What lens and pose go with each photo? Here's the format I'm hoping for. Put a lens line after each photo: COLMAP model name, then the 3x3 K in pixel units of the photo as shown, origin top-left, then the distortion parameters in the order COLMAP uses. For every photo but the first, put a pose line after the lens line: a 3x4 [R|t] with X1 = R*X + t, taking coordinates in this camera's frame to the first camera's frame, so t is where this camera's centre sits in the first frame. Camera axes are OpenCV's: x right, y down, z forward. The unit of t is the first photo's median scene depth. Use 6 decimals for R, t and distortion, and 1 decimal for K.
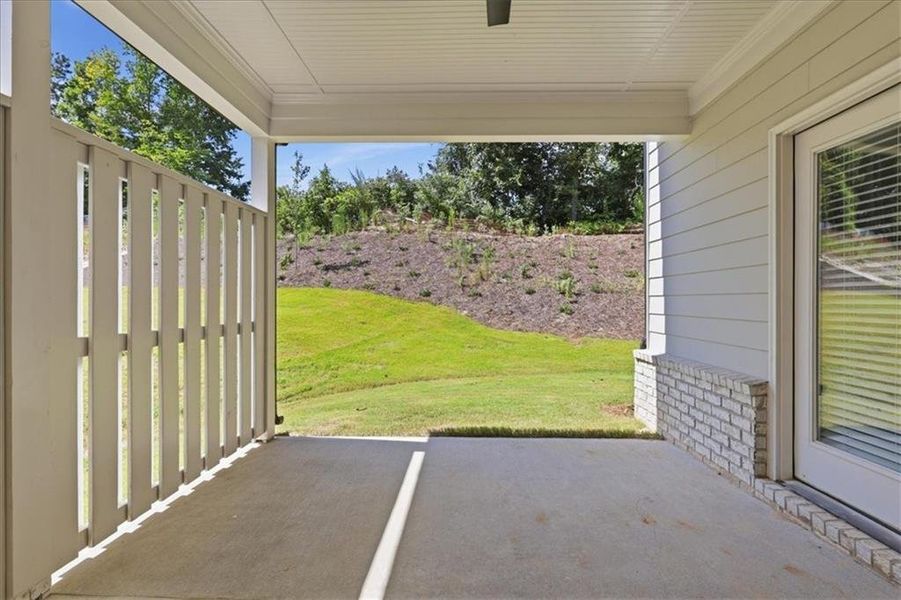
lens RADIAL K [[410.8, 0, 452.7], [0, 410.8, 300.1], [0, 0, 1]] dist [0.000131, 0.000007]
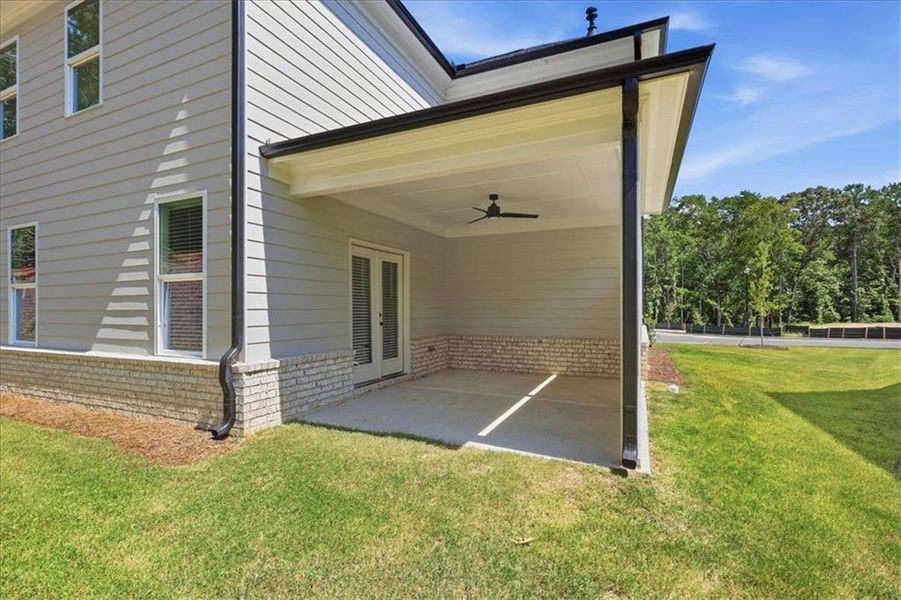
lens RADIAL K [[410.8, 0, 451.4], [0, 410.8, 303.9], [0, 0, 1]] dist [0.000131, 0.000007]
pose [[-0.918610, 0.007427, 0.395096, -0.444632], [0.004721, 0.999958, -0.007821, -0.013331], [-0.395137, -0.005320, -0.918607, 1.972864]]
